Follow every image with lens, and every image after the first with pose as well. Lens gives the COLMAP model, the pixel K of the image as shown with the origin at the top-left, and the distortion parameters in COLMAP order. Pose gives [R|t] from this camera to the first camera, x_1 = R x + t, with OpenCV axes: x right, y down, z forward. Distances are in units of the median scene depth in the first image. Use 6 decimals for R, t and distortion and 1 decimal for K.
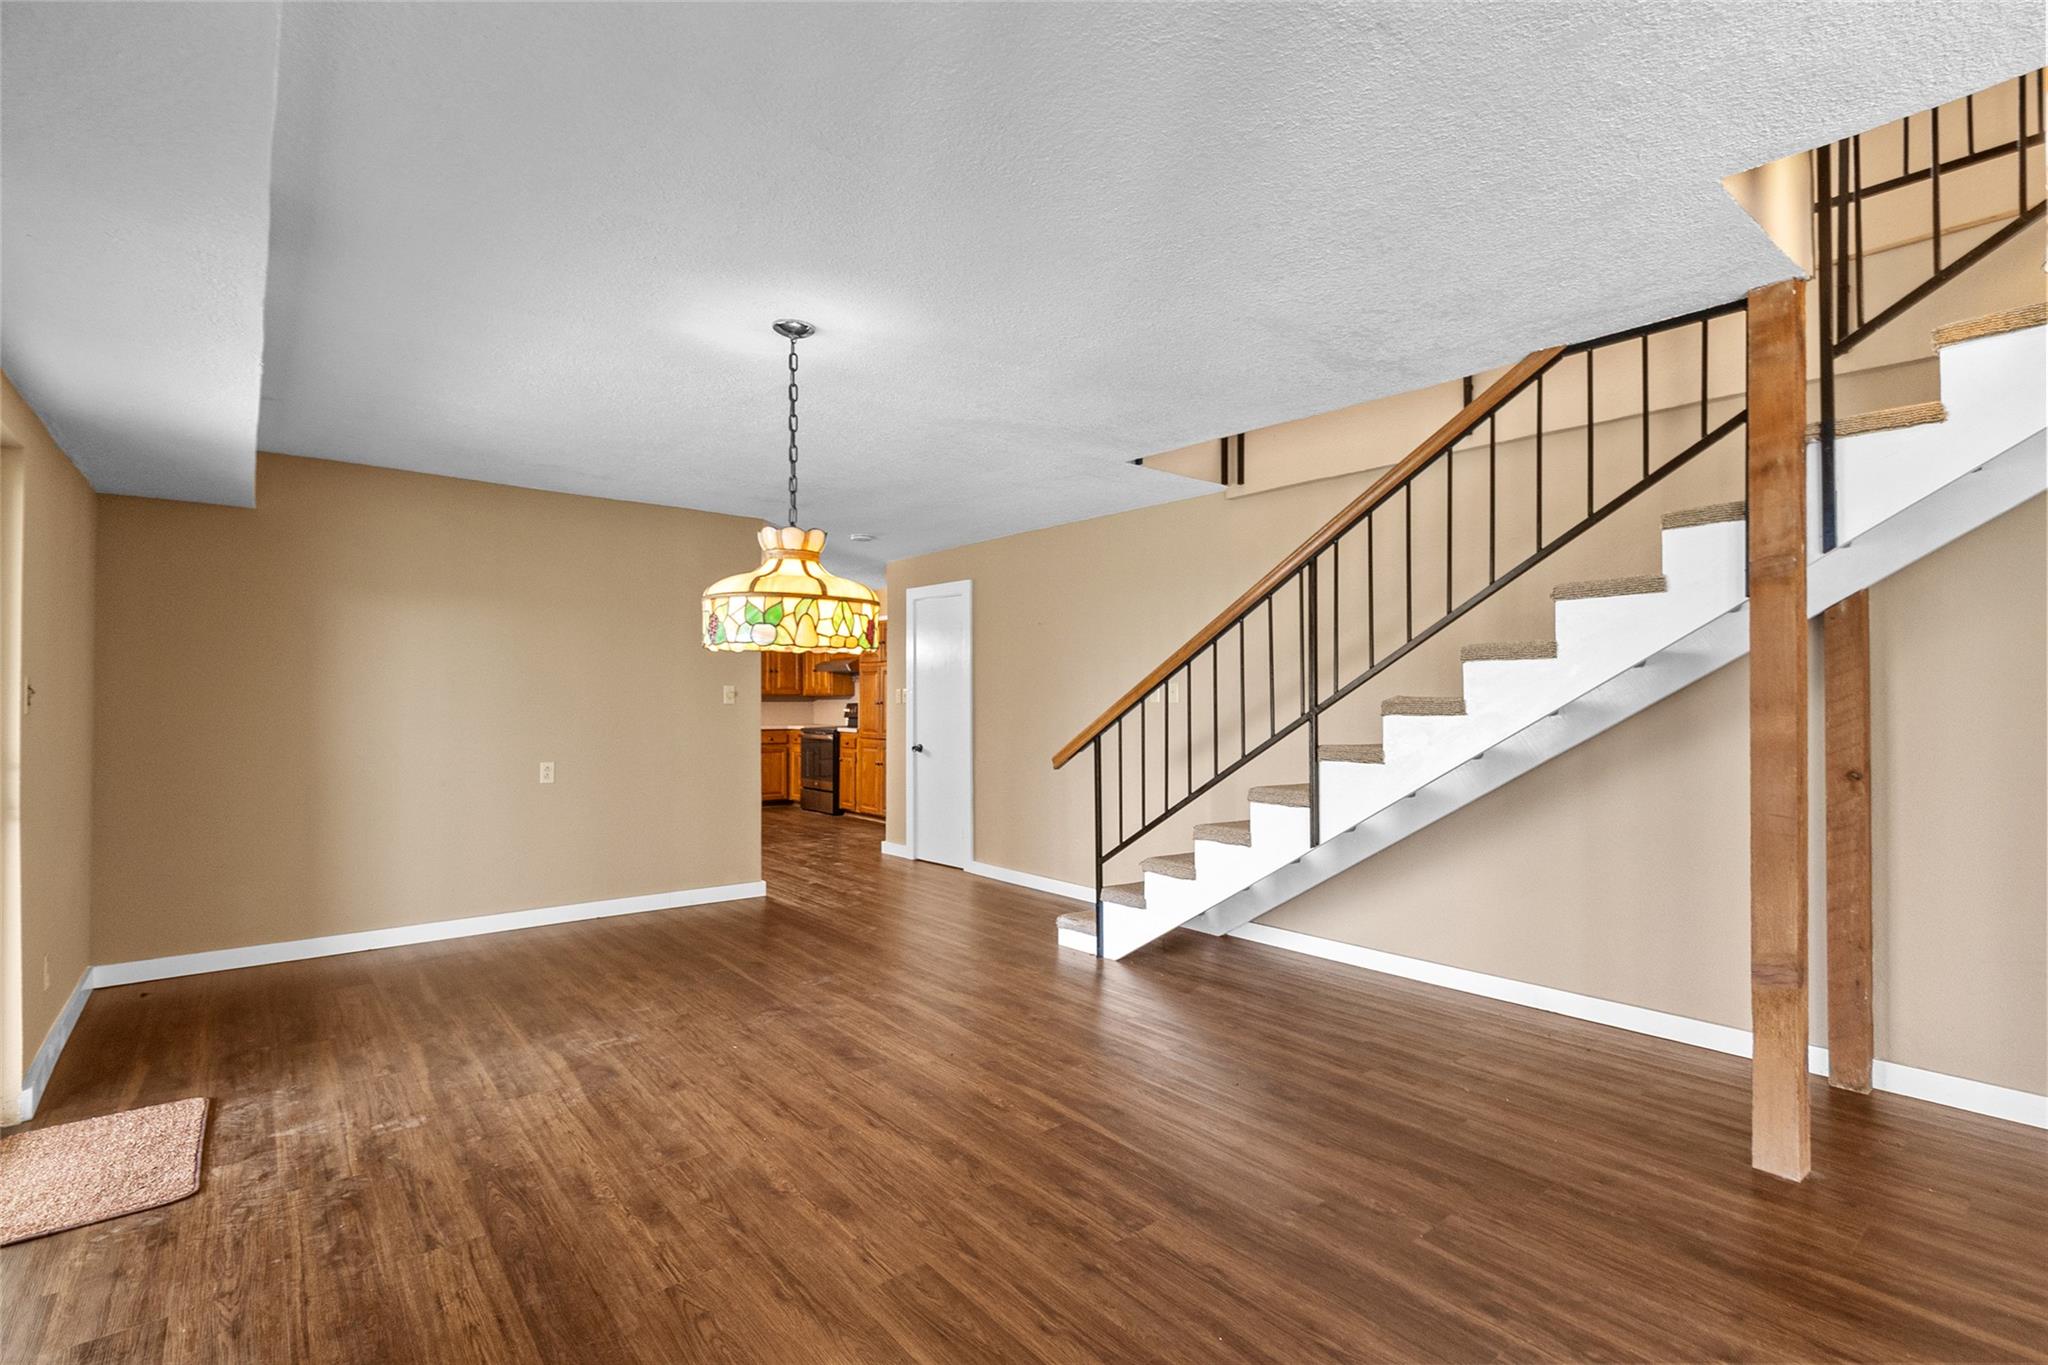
lens RADIAL K [[926.4, 0, 1024.0], [0, 926.4, 682.5], [0, 0, 1]] dist [-0.023831, -0.000013]
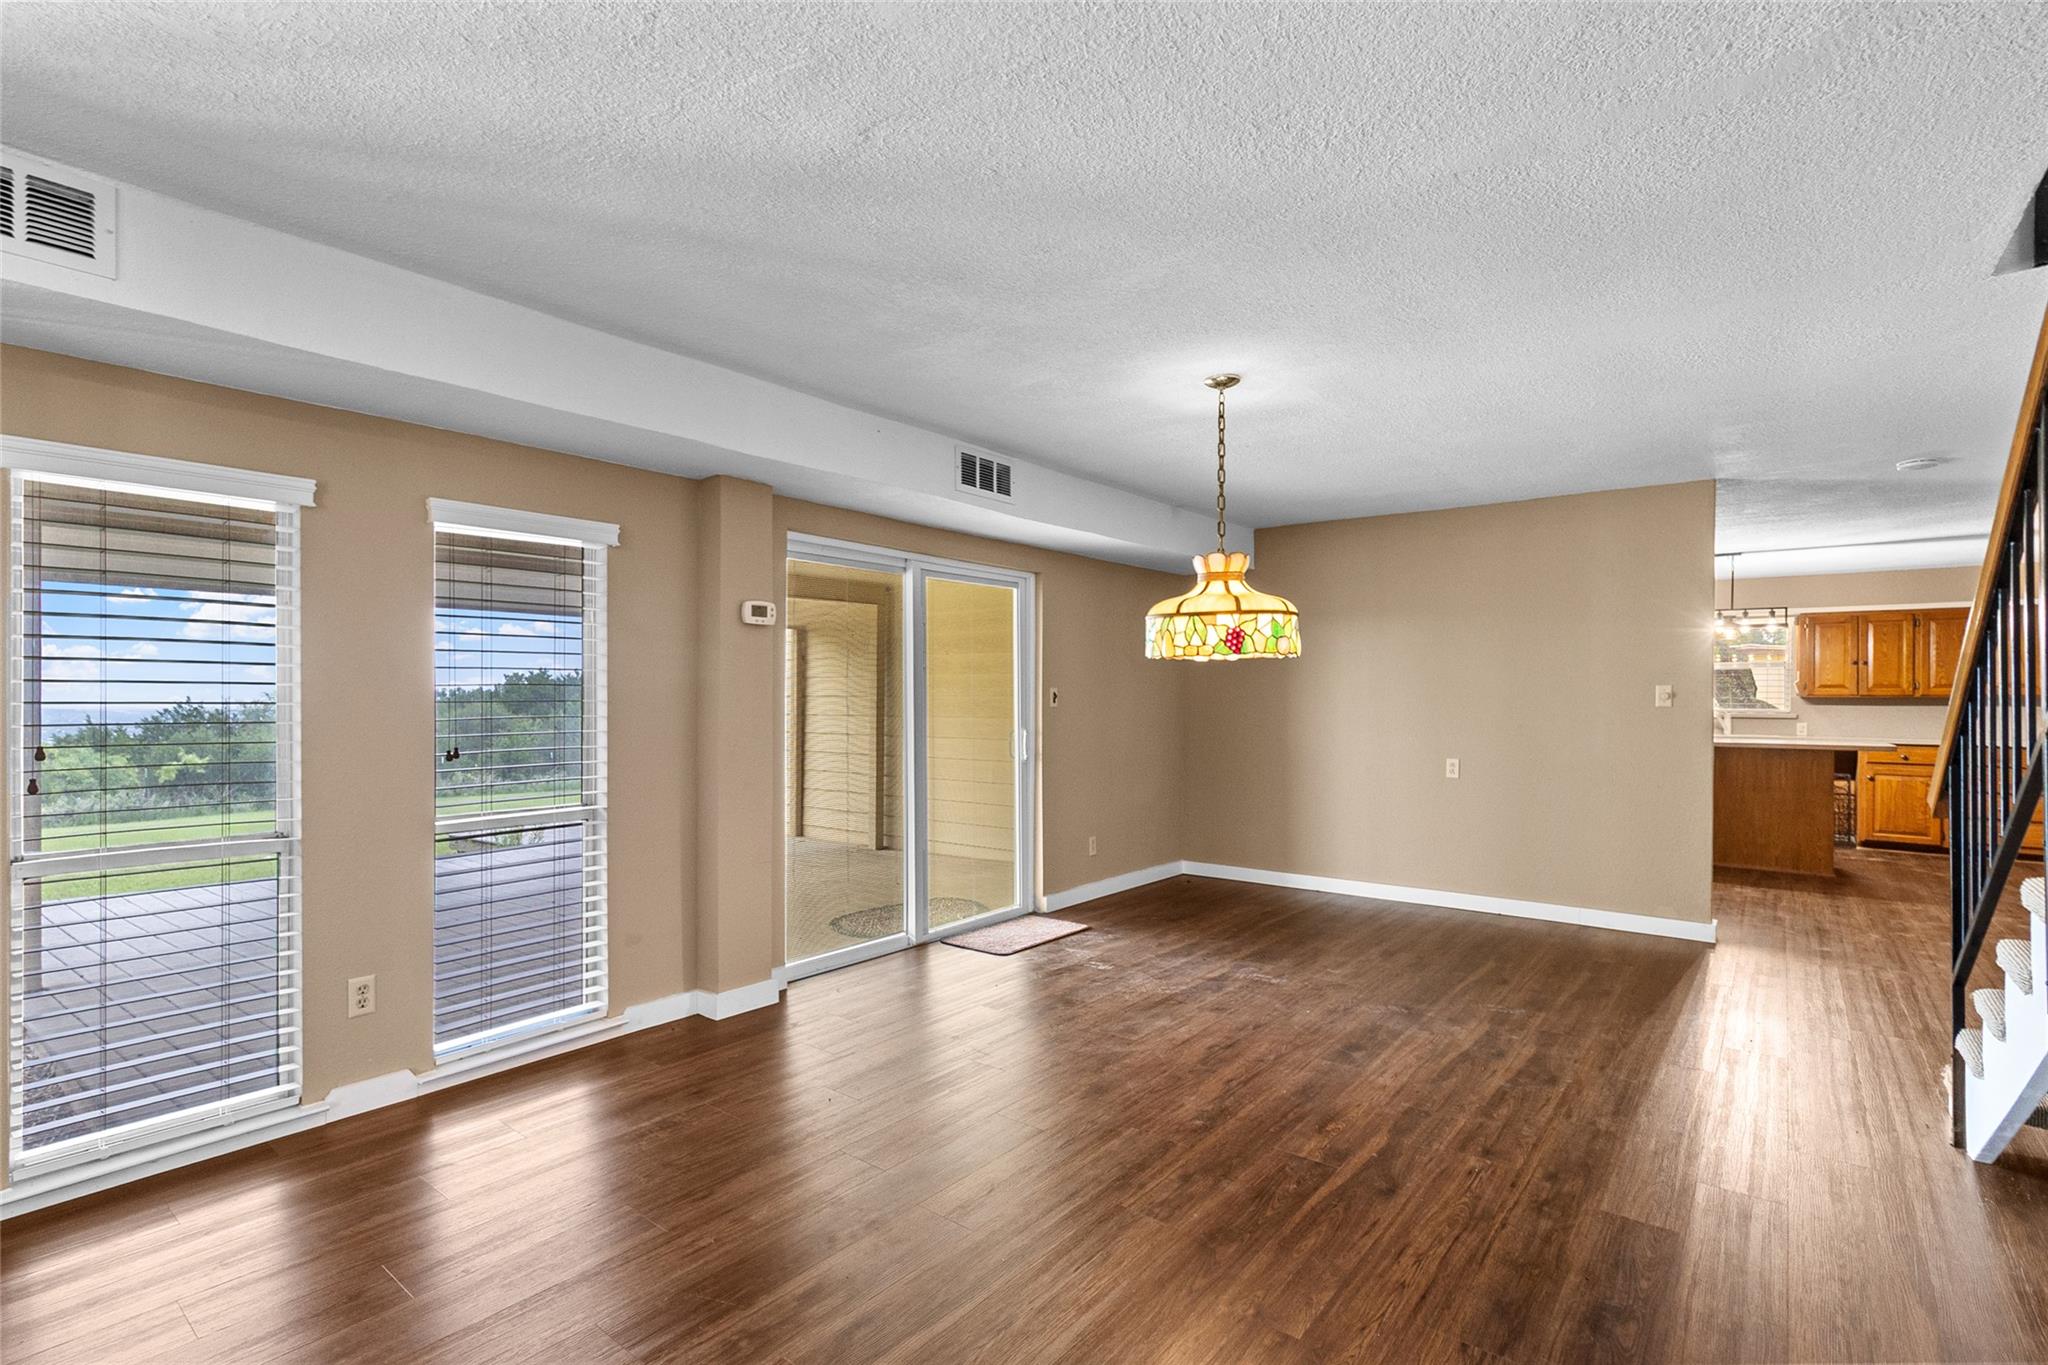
lens RADIAL K [[958.6, 0, 1007.3], [0, 958.6, 690.0], [0, 0, 1]] dist [-0.002021, -0.000279]
pose [[0.183243, -0.006184, -0.983048, 0.903918], [0.011787, 0.999922, -0.004093, 0.008100], [0.982997, -0.010837, 0.183302, 0.509879]]
